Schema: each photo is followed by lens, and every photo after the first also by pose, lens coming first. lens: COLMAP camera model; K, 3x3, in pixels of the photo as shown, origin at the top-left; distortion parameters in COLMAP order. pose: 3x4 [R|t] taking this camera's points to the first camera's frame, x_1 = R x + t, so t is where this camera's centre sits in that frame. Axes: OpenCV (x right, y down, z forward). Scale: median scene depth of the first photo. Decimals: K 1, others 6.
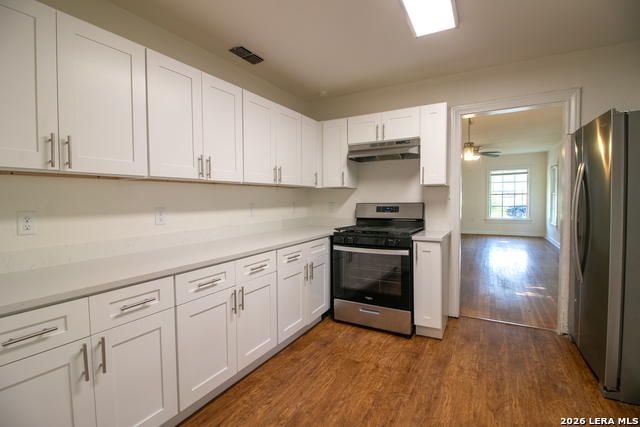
lens RADIAL K [[296.9, 0, 319.0], [0, 296.9, 210.6], [0, 0, 1]] dist [-0.004654, -0.008952]
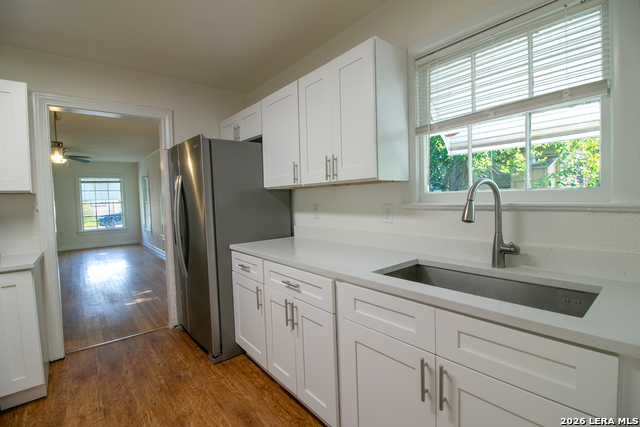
lens RADIAL K [[296.9, 0, 317.8], [0, 296.9, 211.2], [0, 0, 1]] dist [-0.004654, -0.008952]
pose [[0.353444, -0.039743, 0.934611, -0.015344], [0.065632, 0.997689, 0.017606, -0.004560], [-0.933151, 0.055118, 0.355235, 0.063797]]
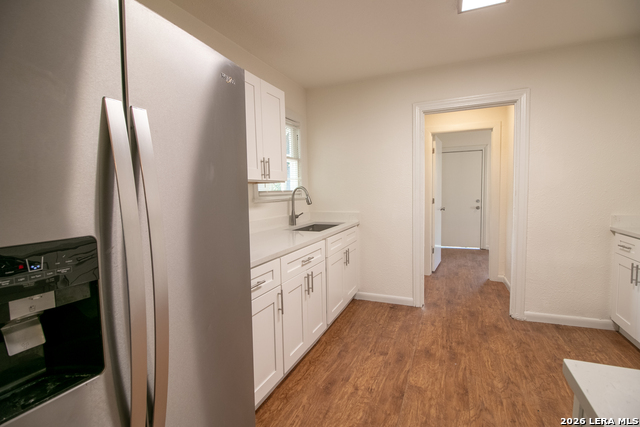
lens RADIAL K [[296.9, 0, 319.0], [0, 296.9, 214.2], [0, 0, 1]] dist [-0.004654, -0.008952]
pose [[-0.993409, 0.044735, -0.105529, 0.627684], [0.031842, 0.992161, 0.120842, -0.062929], [0.110108, 0.116686, -0.987046, 1.183444]]
